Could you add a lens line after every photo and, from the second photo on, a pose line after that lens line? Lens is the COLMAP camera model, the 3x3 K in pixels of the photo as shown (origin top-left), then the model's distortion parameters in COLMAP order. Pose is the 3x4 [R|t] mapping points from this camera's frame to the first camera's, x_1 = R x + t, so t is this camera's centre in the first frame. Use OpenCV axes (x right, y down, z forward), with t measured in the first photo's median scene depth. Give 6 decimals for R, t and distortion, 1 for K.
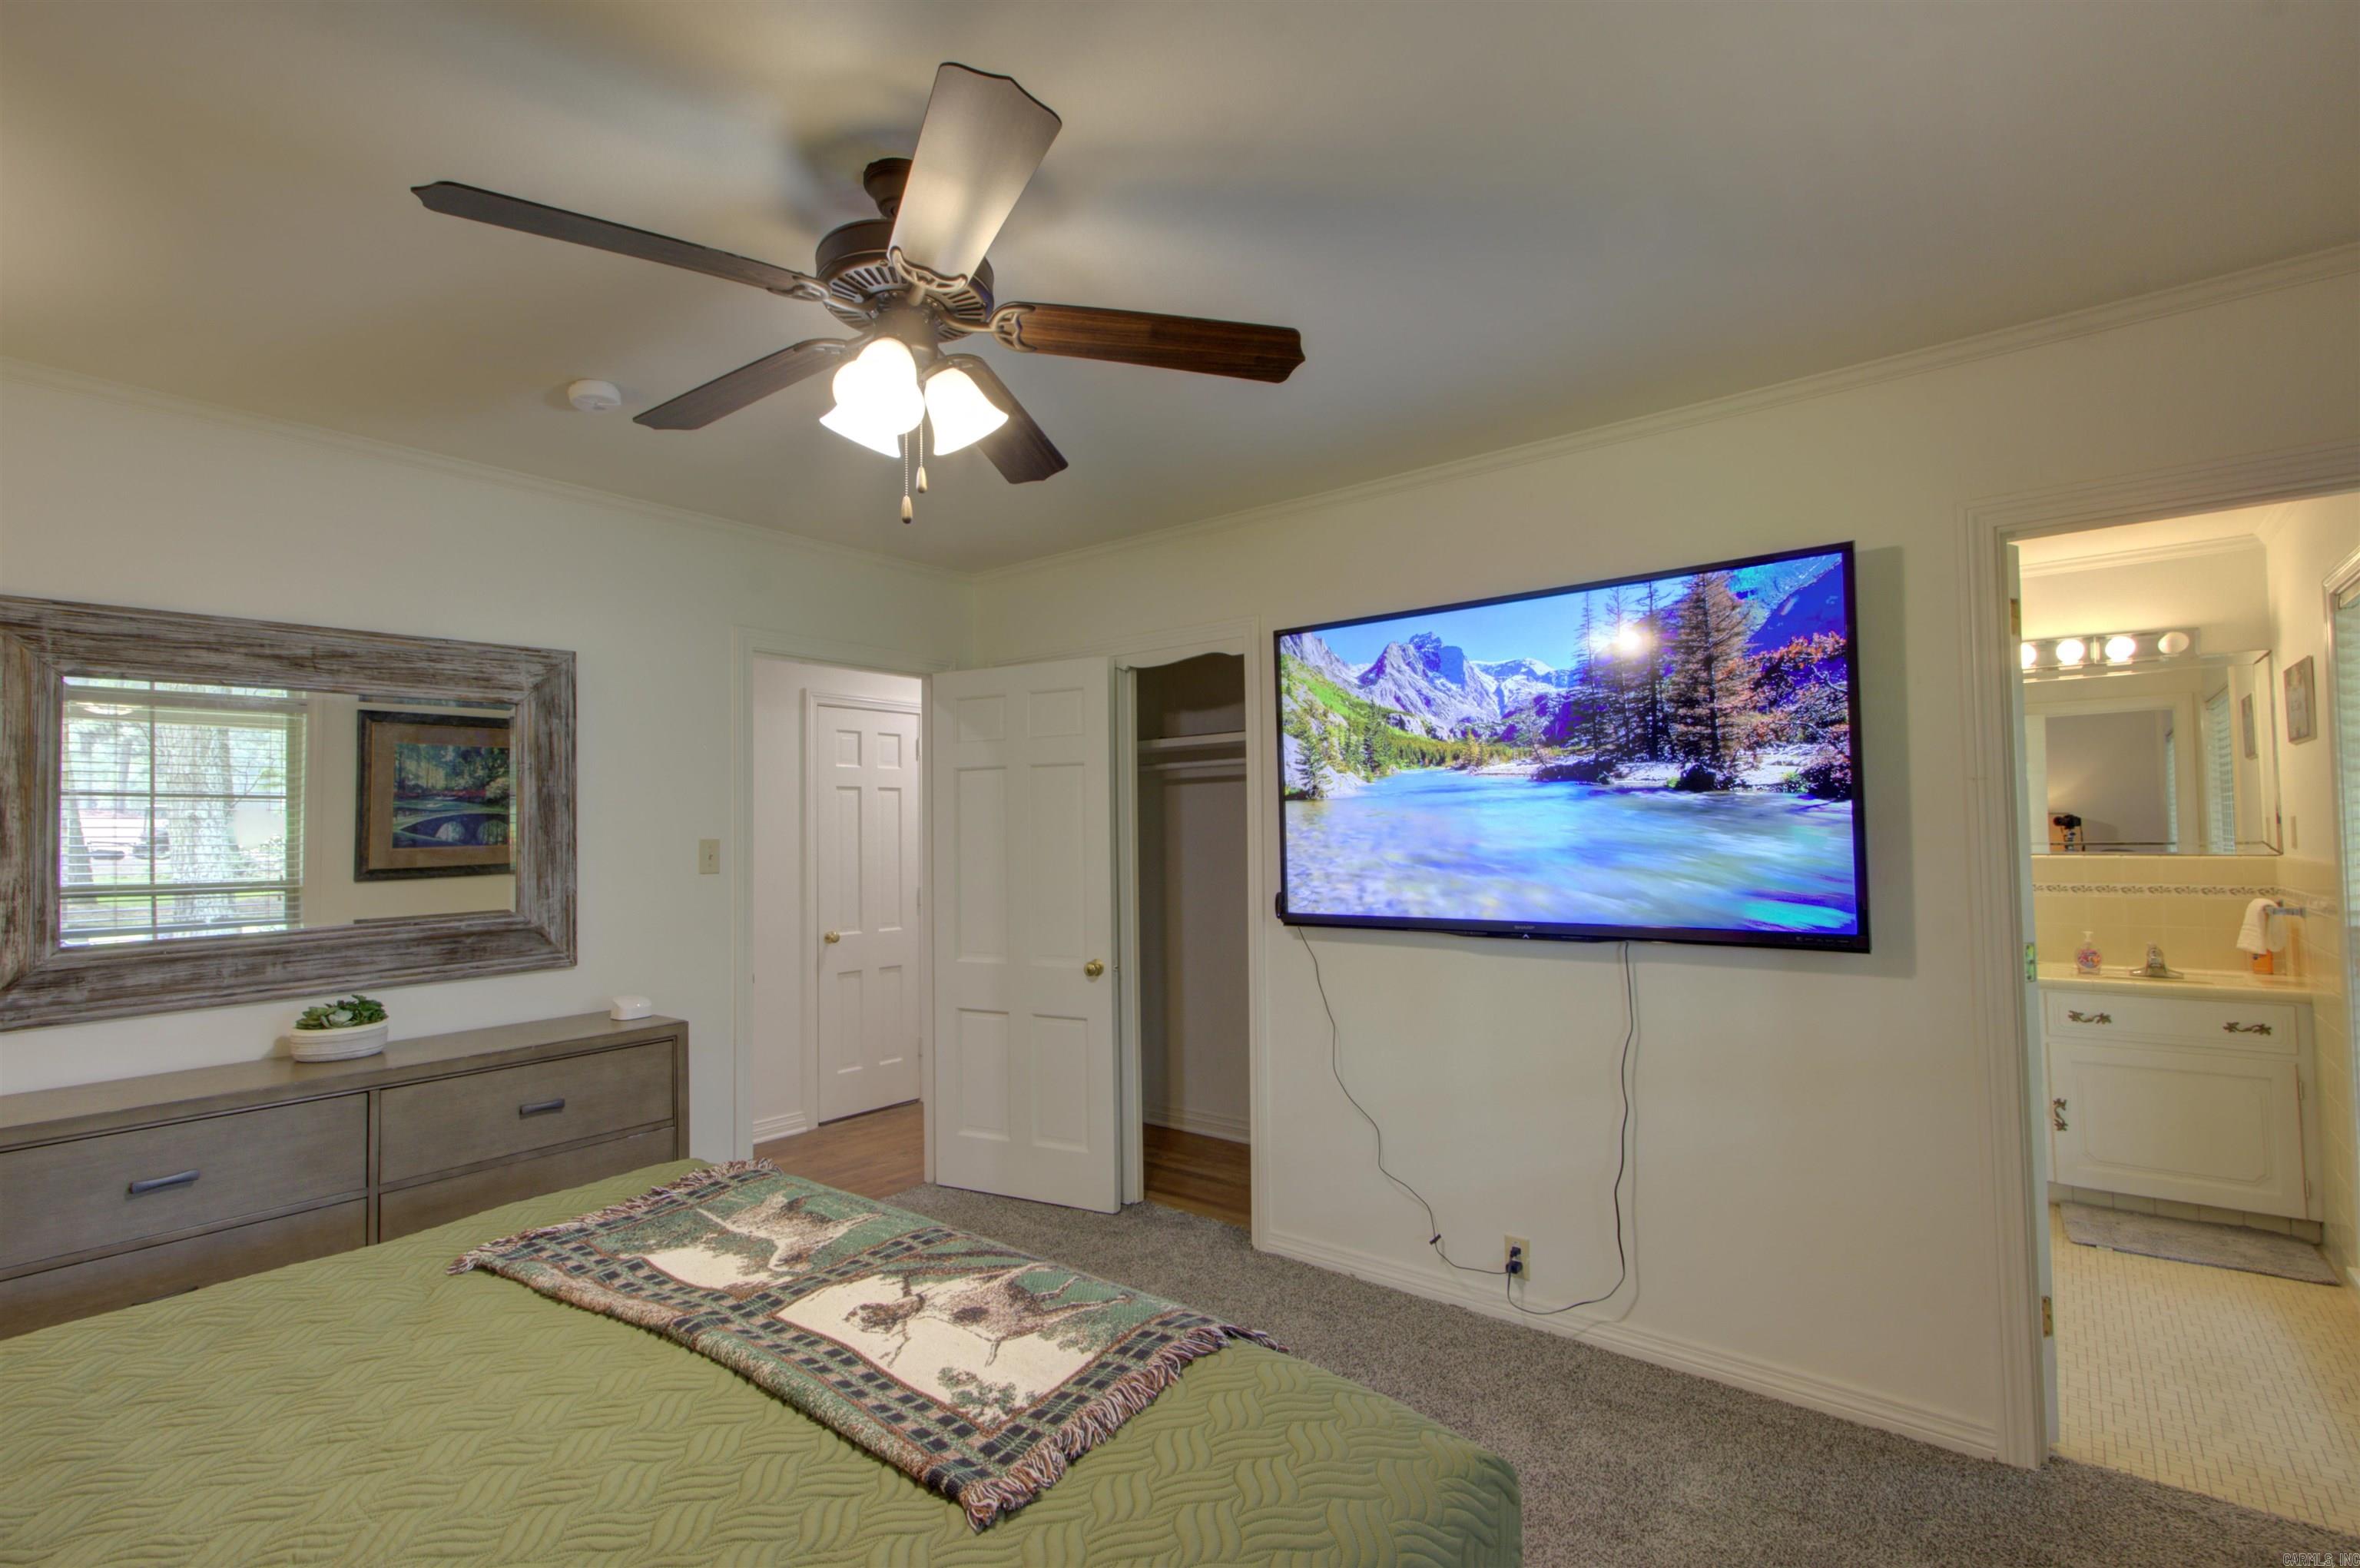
lens RADIAL K [[1078.5, 0, 1195.4], [0, 1078.5, 781.2], [0, 0, 1]] dist [0.011437, -0.001923]
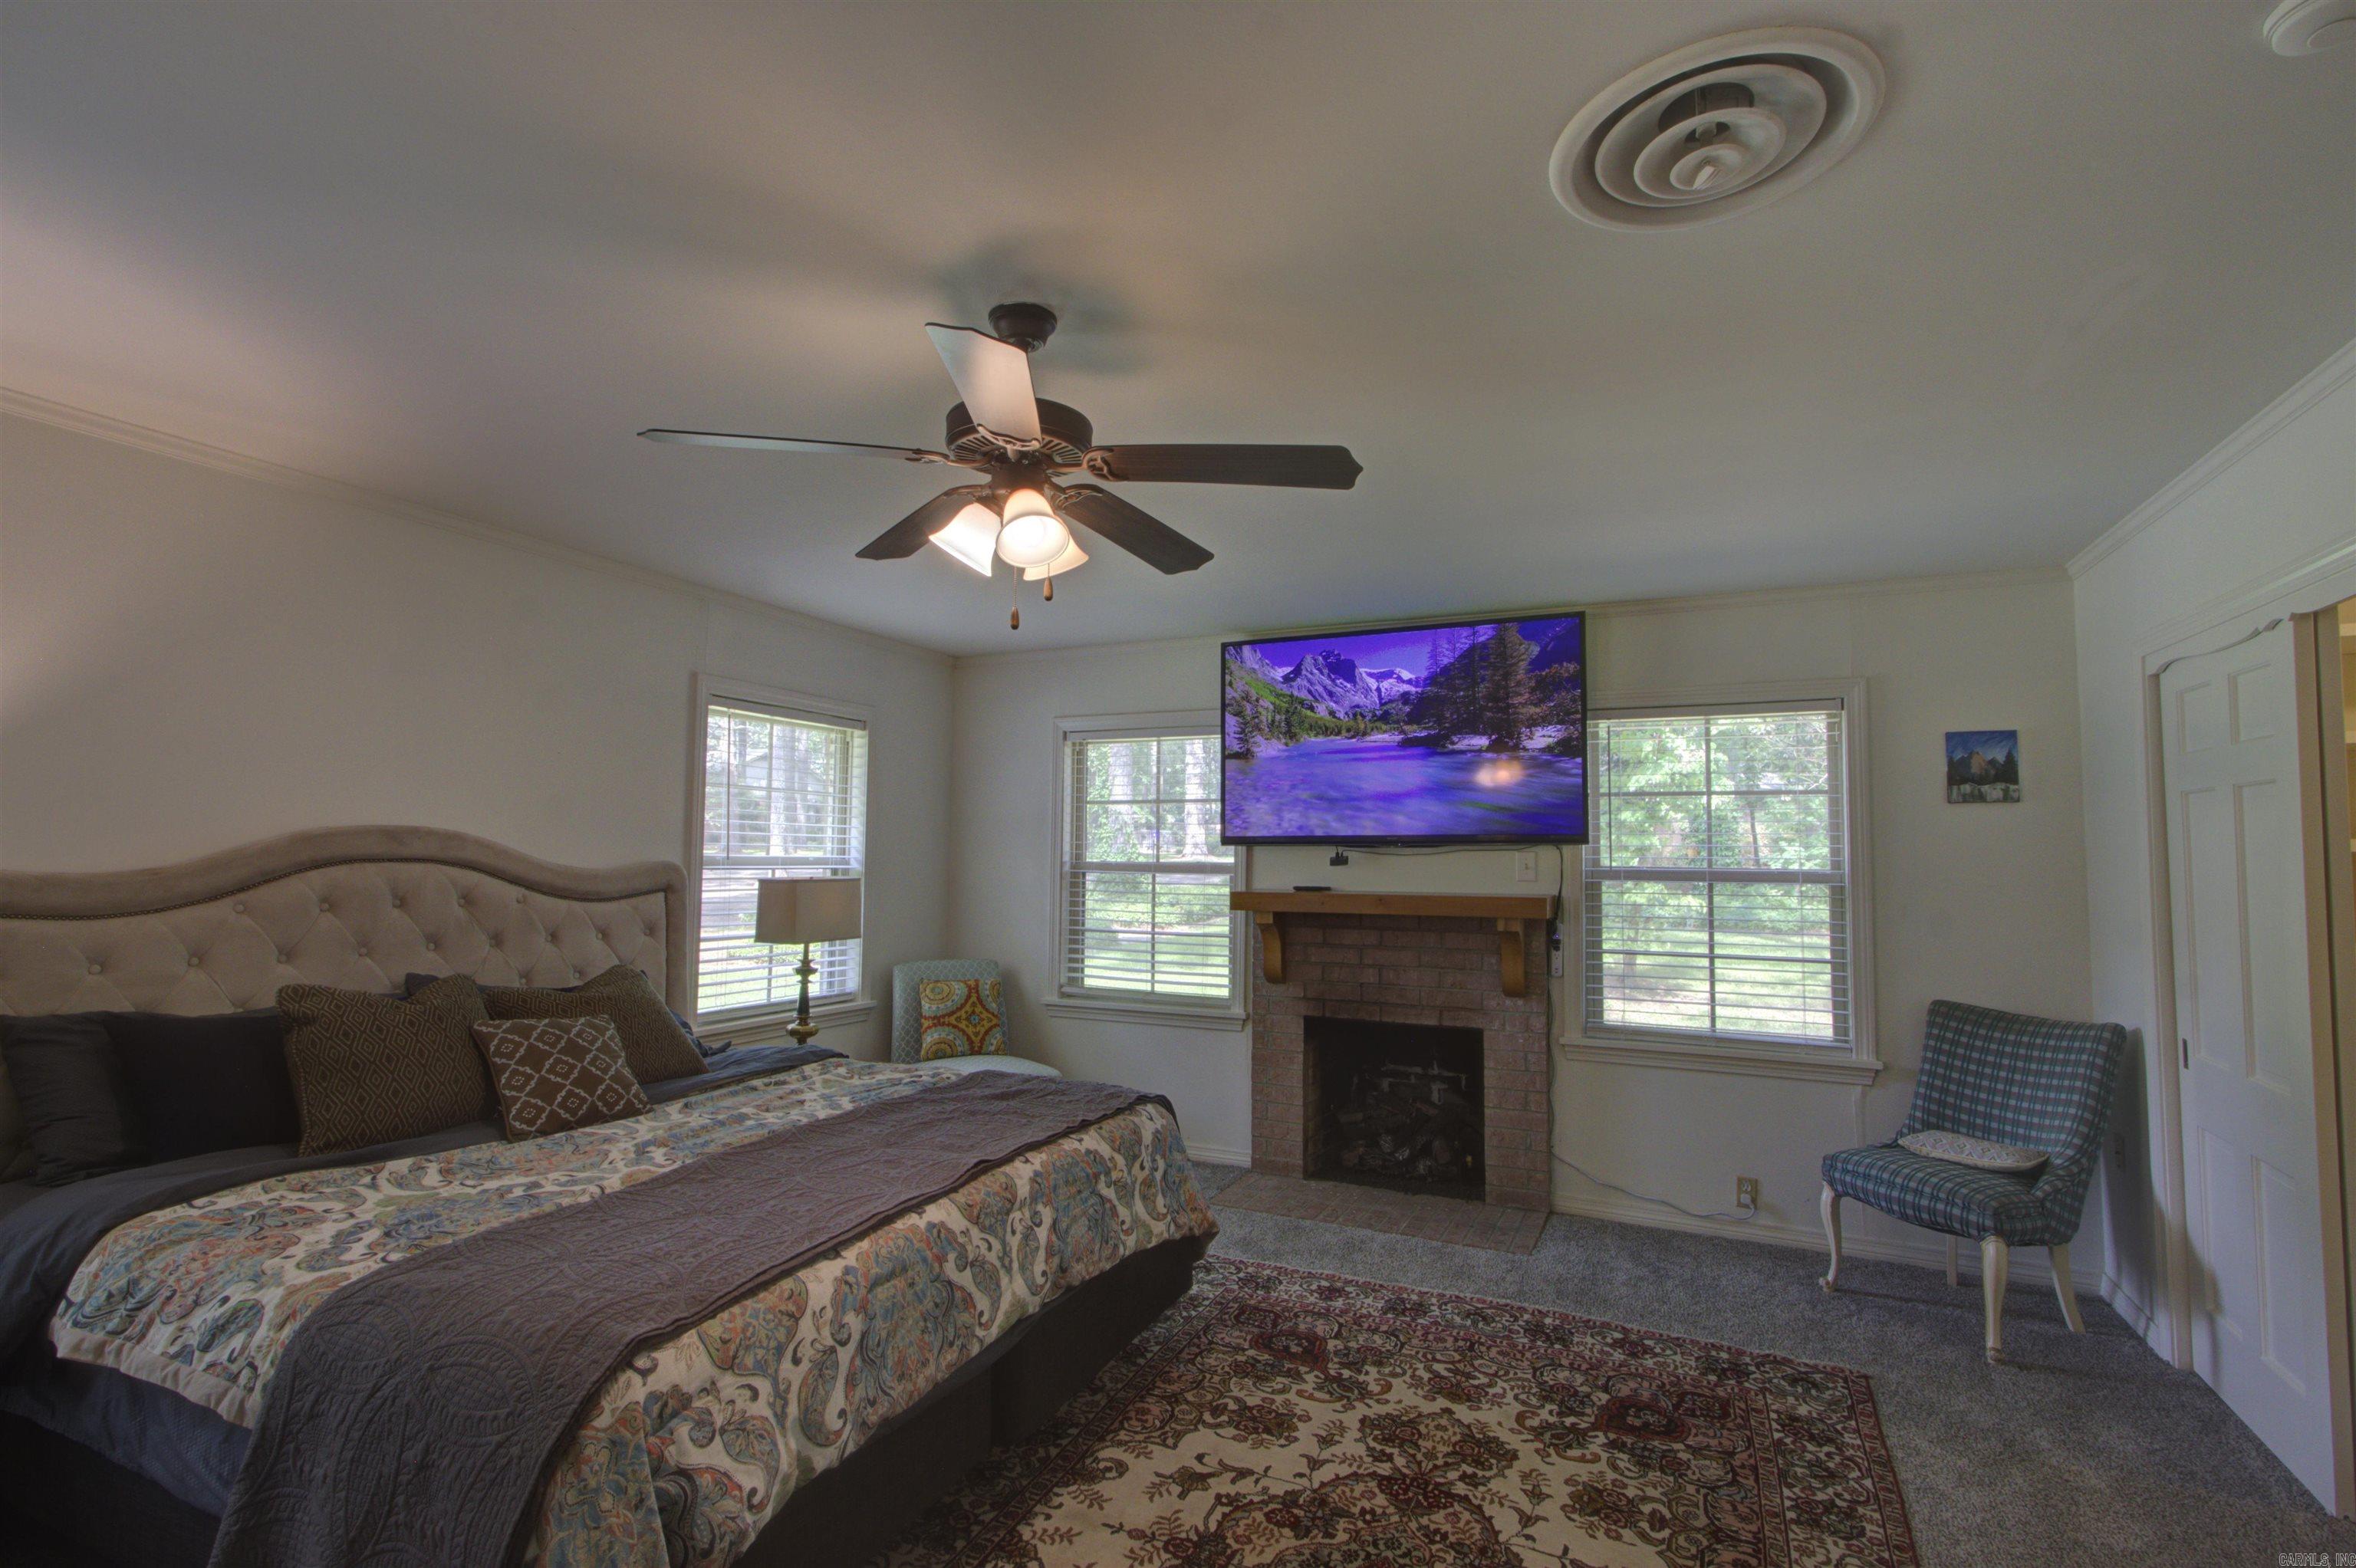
lens RADIAL K [[1076.5, 0, 1187.9], [0, 1076.5, 767.8], [0, 0, 1]] dist [0.011437, -0.001923]
pose [[0.969985, 0.042581, 0.239406, -0.357496], [-0.032558, 0.998426, -0.045666, 0.111847], [-0.240974, 0.036501, 0.969845, -0.448149]]
